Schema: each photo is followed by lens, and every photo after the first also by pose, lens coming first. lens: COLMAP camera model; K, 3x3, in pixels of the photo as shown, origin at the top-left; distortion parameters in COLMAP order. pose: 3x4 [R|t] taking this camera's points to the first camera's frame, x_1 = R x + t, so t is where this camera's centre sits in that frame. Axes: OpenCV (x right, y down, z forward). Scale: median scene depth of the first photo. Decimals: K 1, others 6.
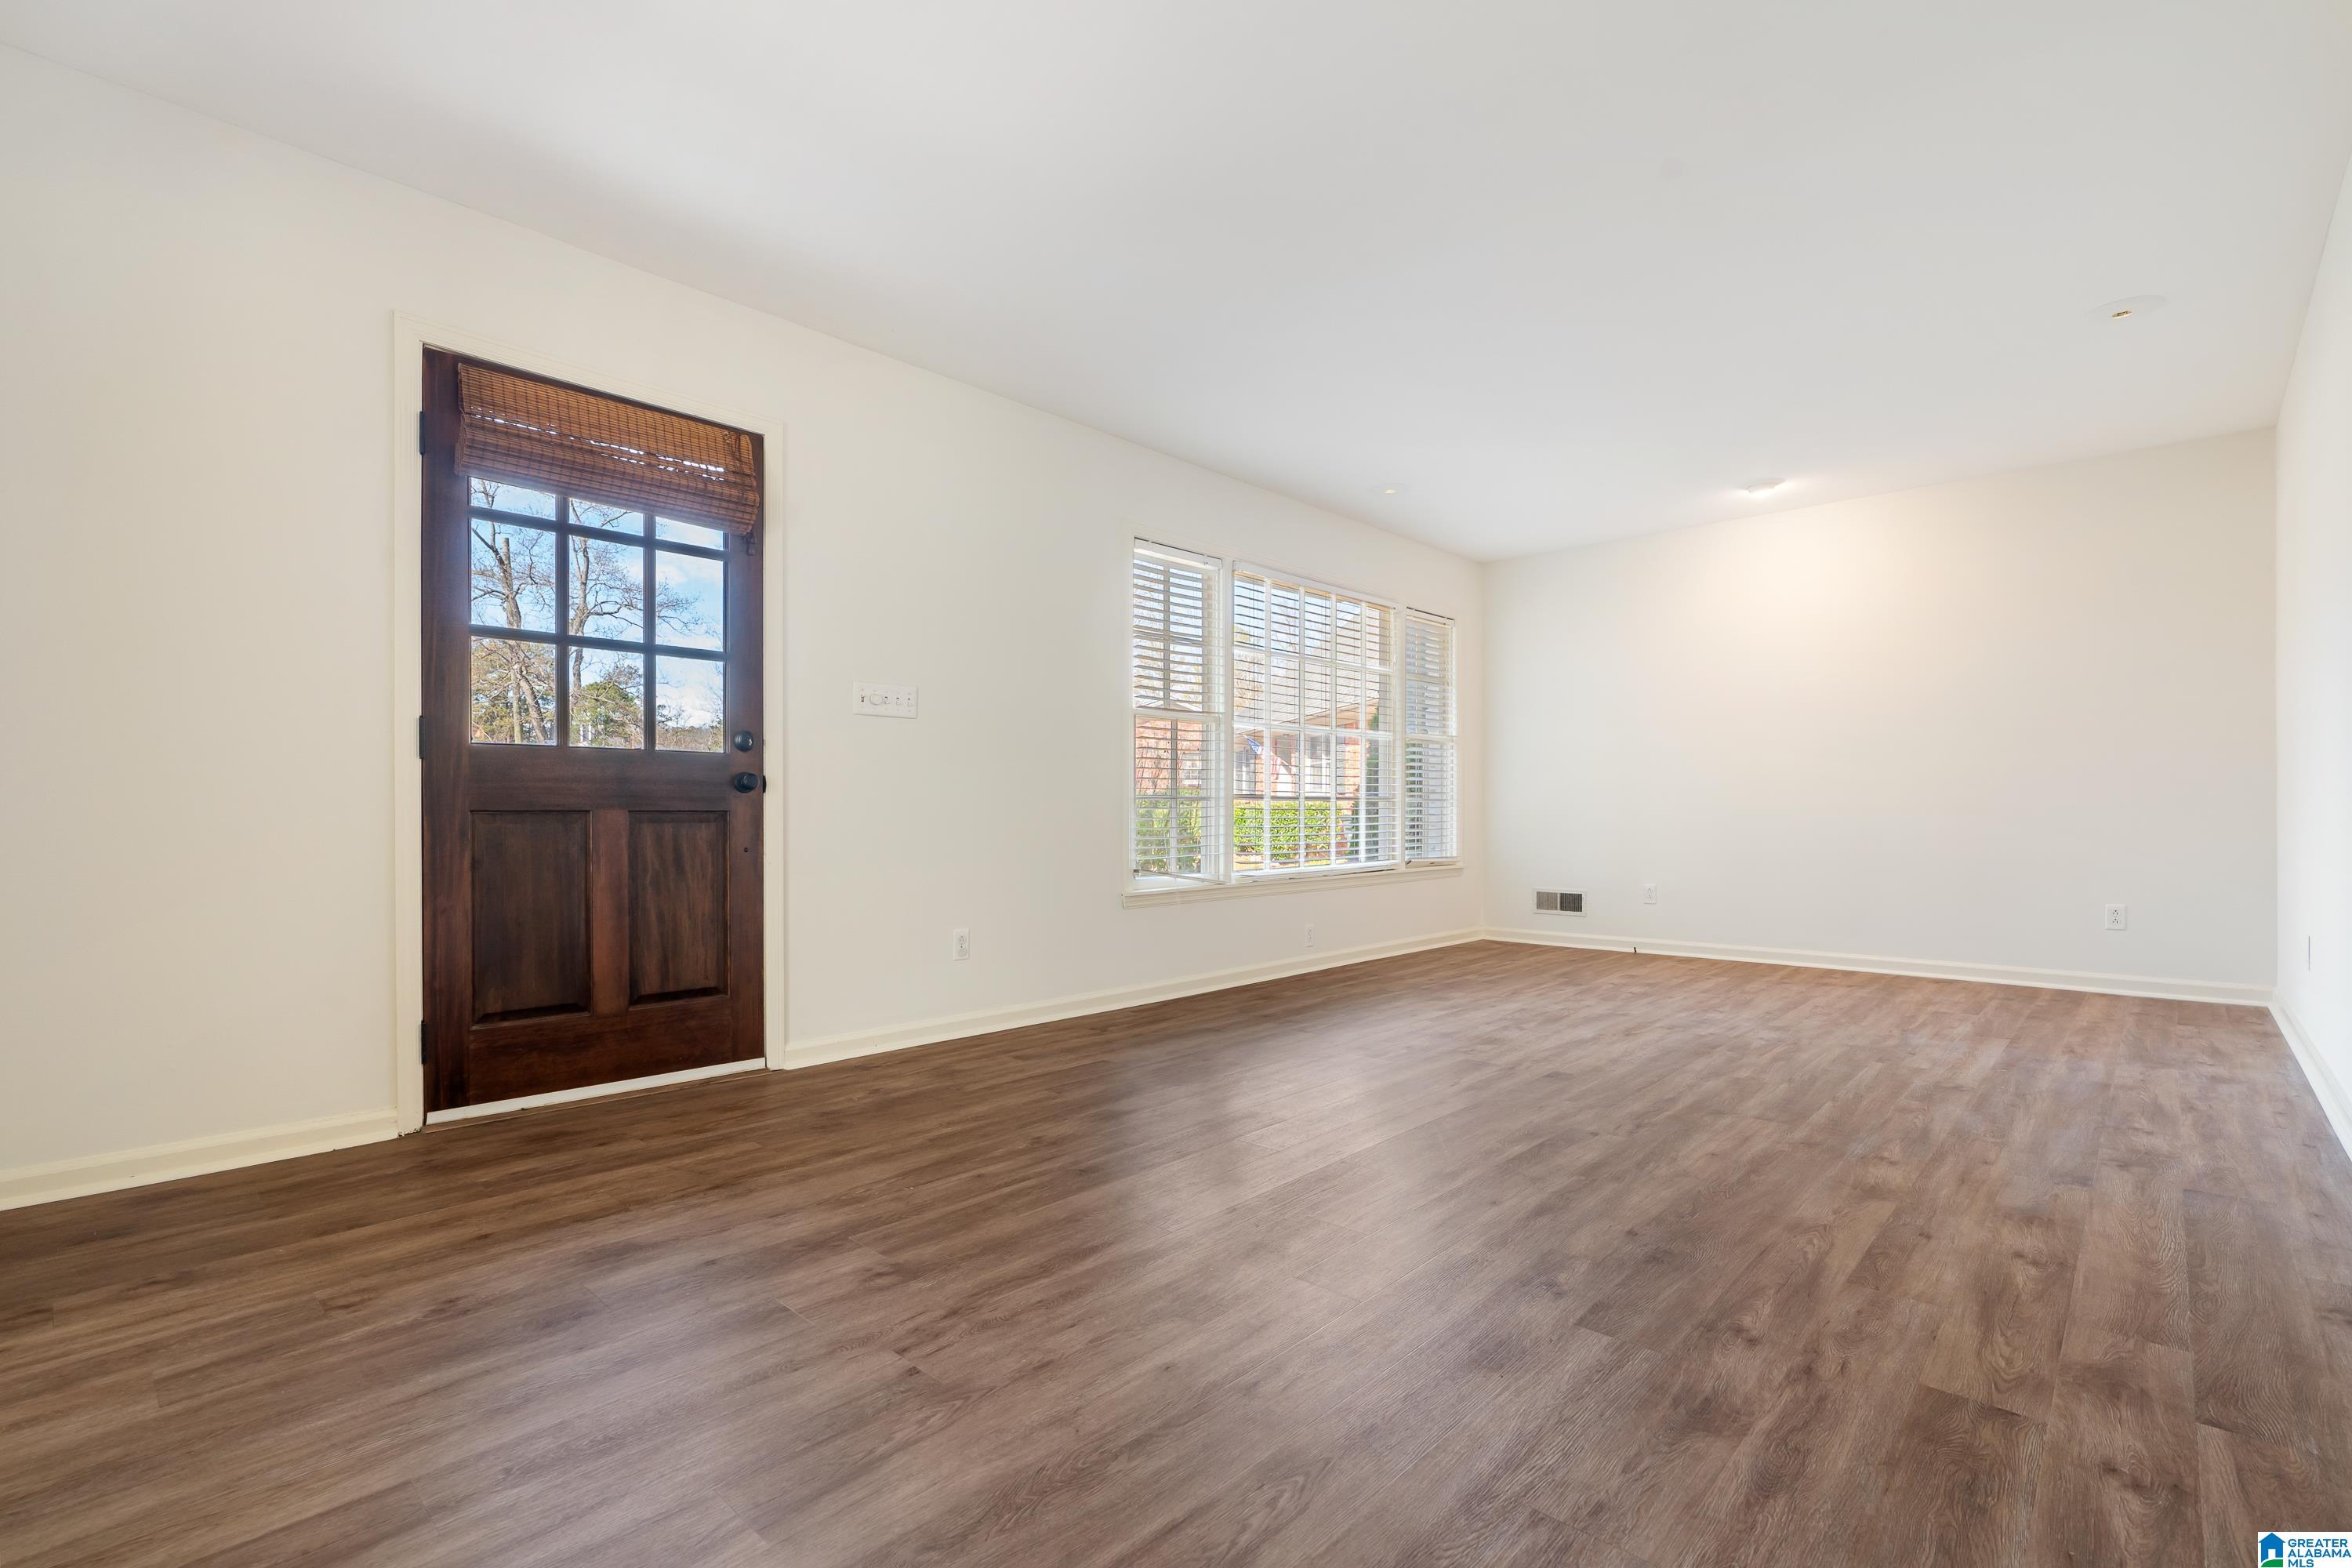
lens RADIAL K [[1056.3, 0, 1174.0], [0, 1056.3, 818.2], [0, 0, 1]] dist [0.000813, 0.000092]
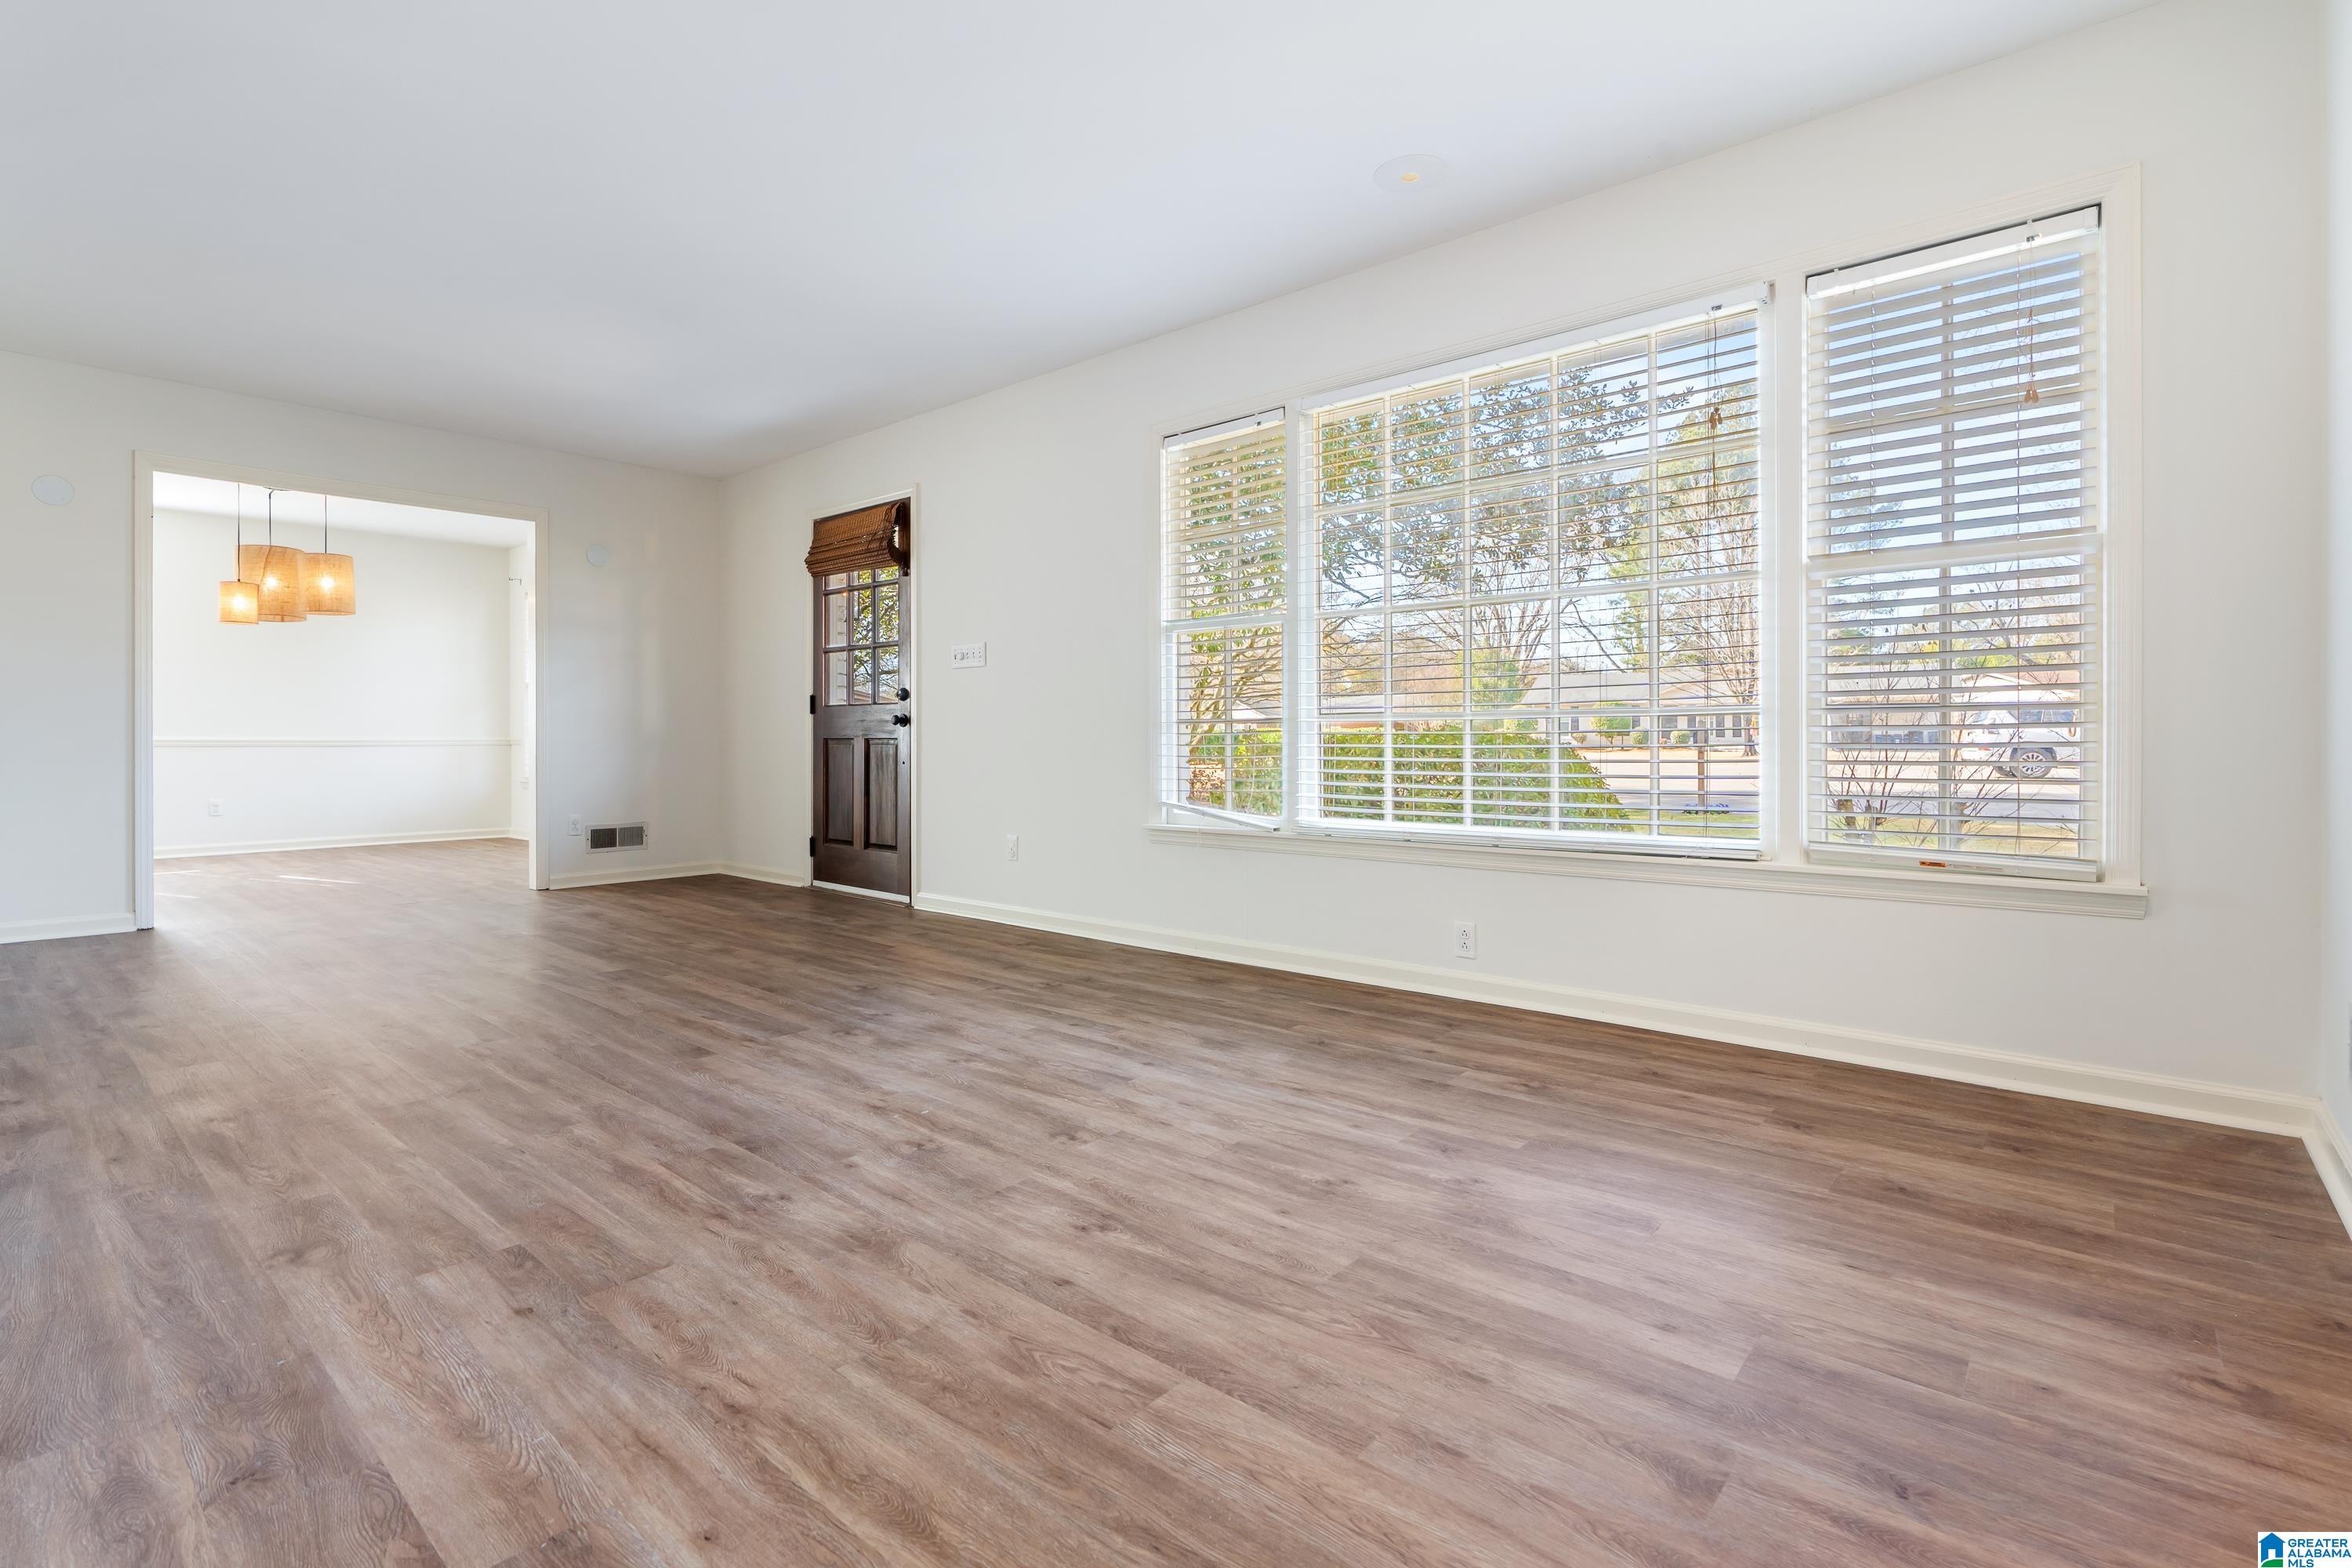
lens RADIAL K [[1079.6, 0, 1173.6], [0, 1079.6, 742.8], [0, 0, 1]] dist [-0.000554, -0.000261]
pose [[0.037778, 0.001081, -0.999286, 1.374720], [-0.006357, 0.999979, 0.000841, -0.005600], [0.999266, 0.006320, 0.037784, 1.501185]]
